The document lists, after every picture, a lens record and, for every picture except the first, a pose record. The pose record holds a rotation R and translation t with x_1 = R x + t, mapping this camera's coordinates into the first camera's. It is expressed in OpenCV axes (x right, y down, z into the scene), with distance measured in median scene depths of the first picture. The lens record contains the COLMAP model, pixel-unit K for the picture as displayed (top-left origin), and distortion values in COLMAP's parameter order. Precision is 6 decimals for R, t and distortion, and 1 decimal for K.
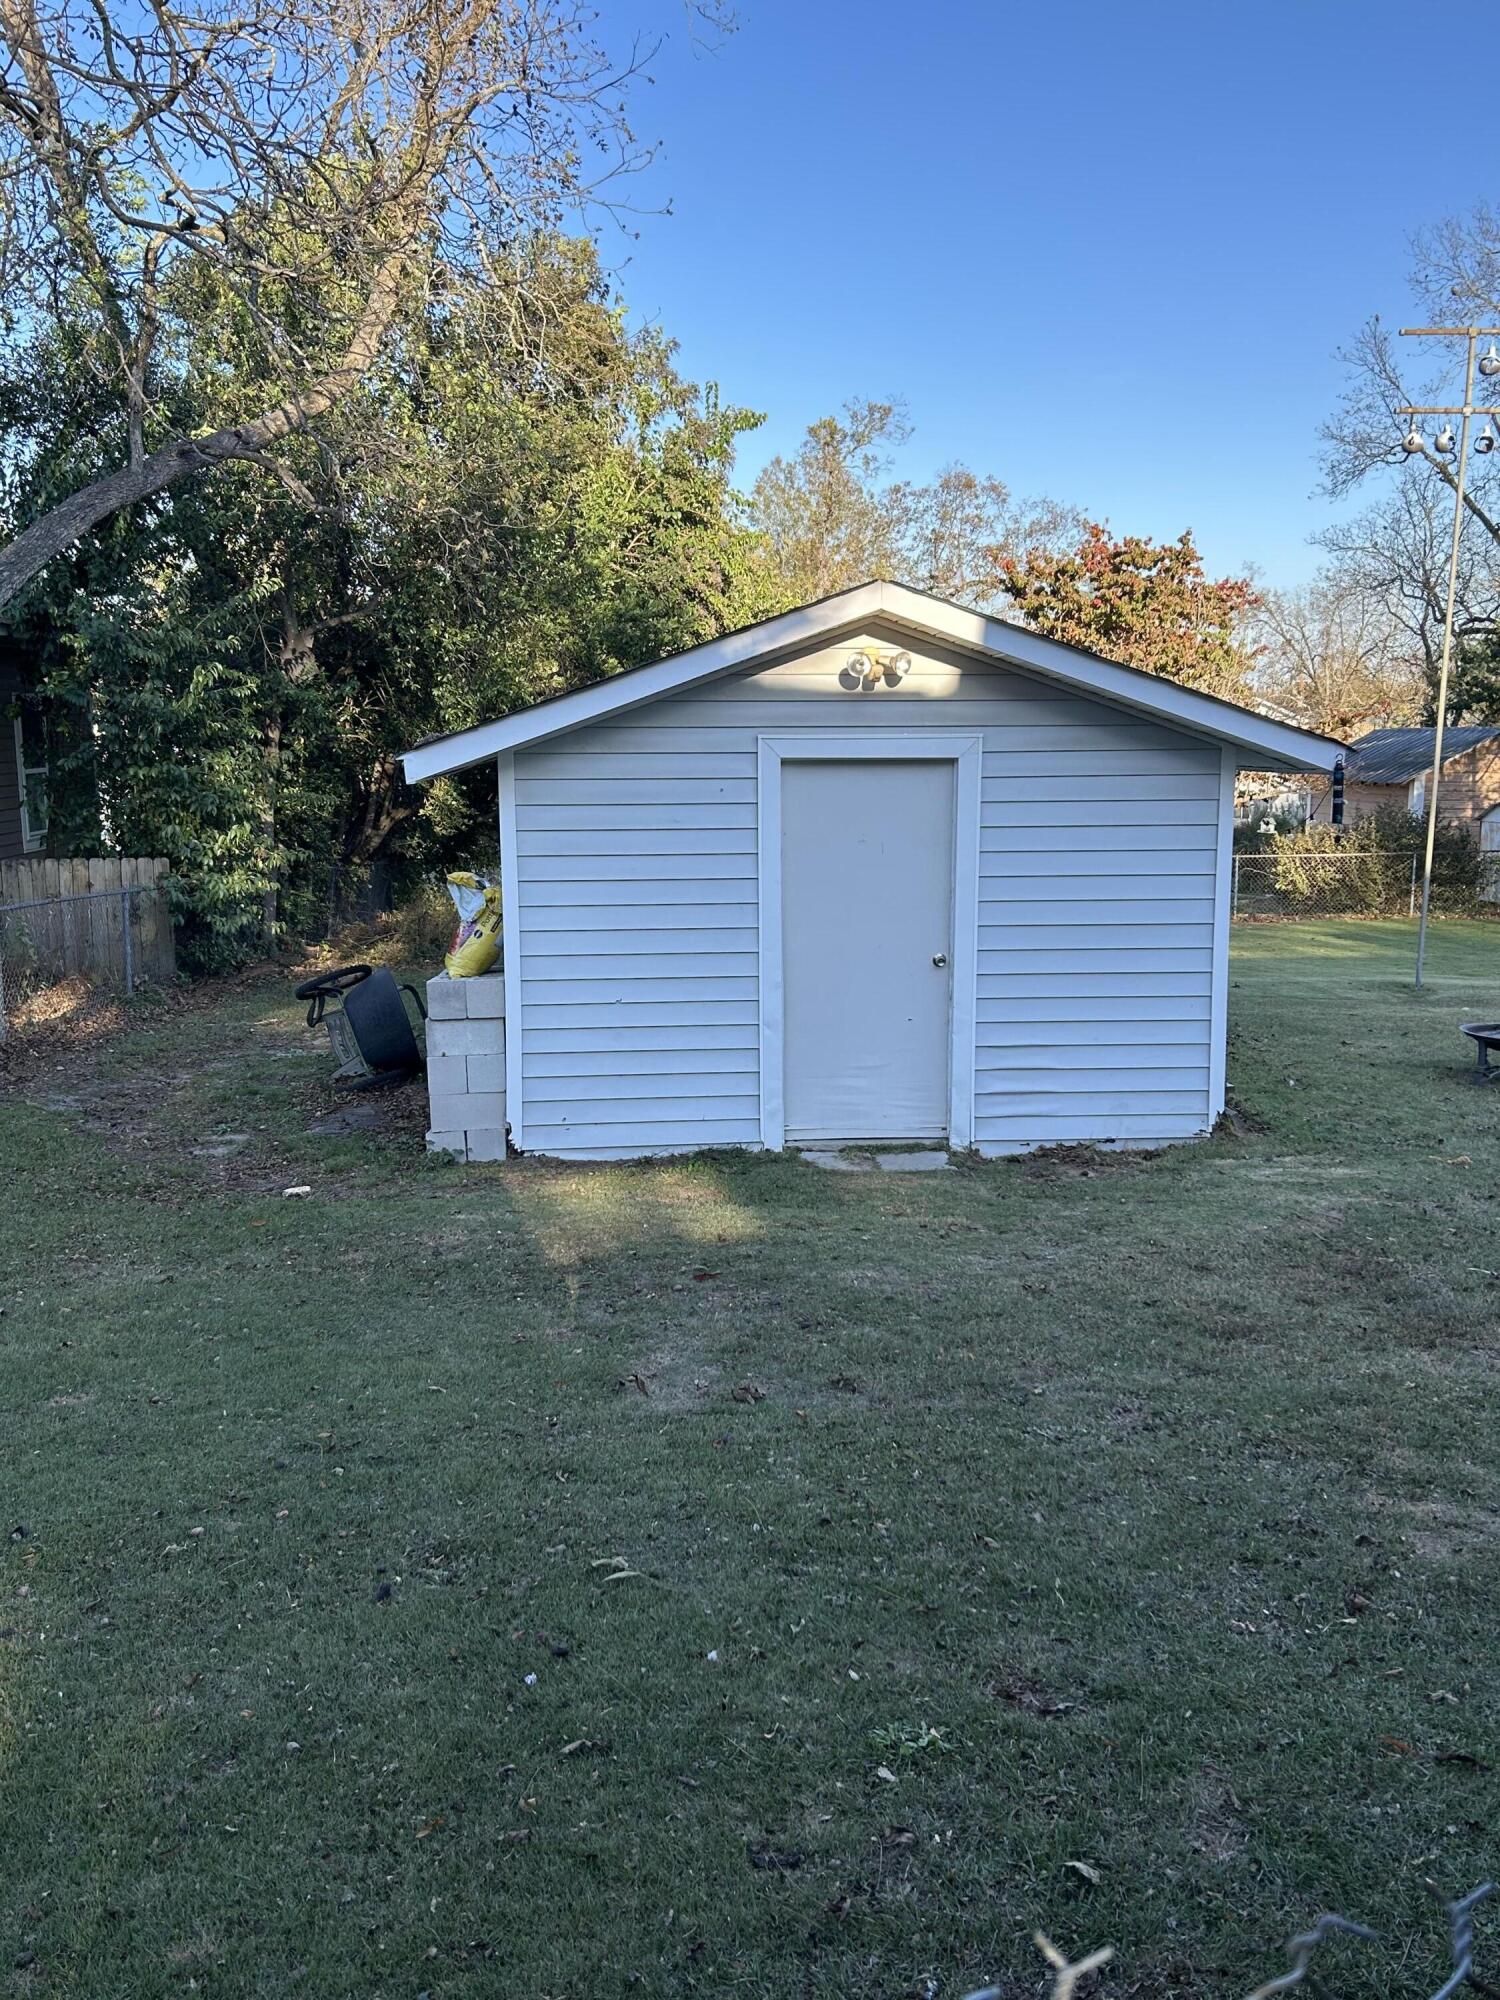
lens RADIAL K [[1687.1, 0, 749.7], [0, 1687.1, 991.5], [0, 0, 1]] dist [0.001115, 0.012985]
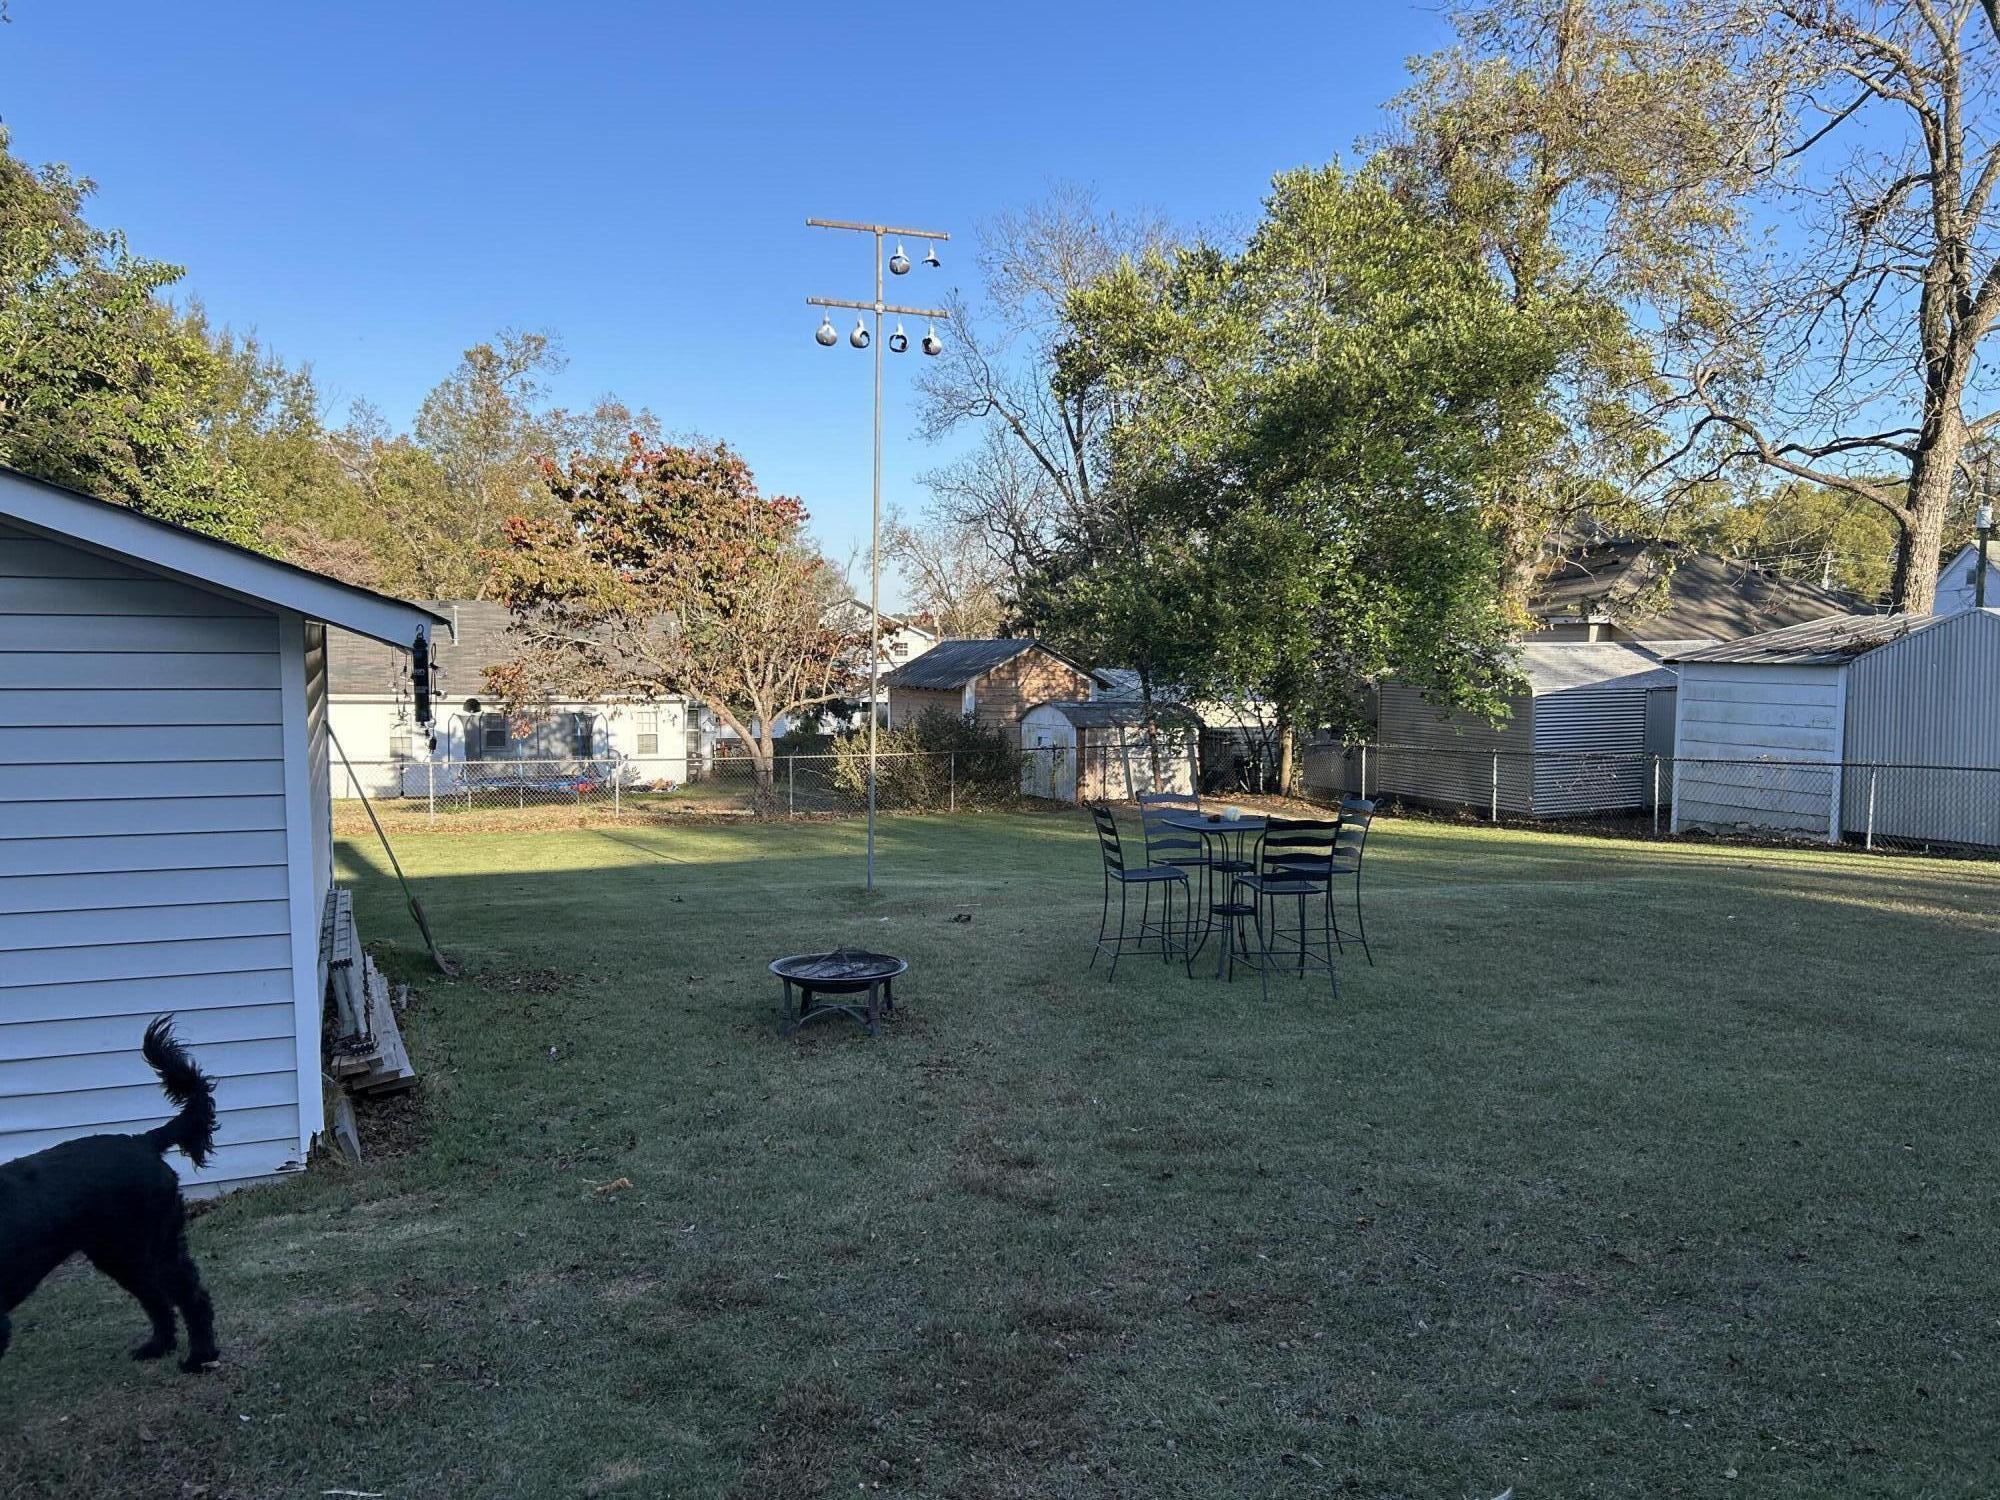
lens RADIAL K [[1522.1, 0, 1000.7], [0, 1522.1, 758.7], [0, 0, 1]] dist [0.035742, -0.000128]
pose [[0.939637, -0.013180, 0.341920, 0.075954], [0.039847, 0.996674, -0.071086, -0.006203], [-0.339845, 0.080420, 0.937037, 0.067174]]
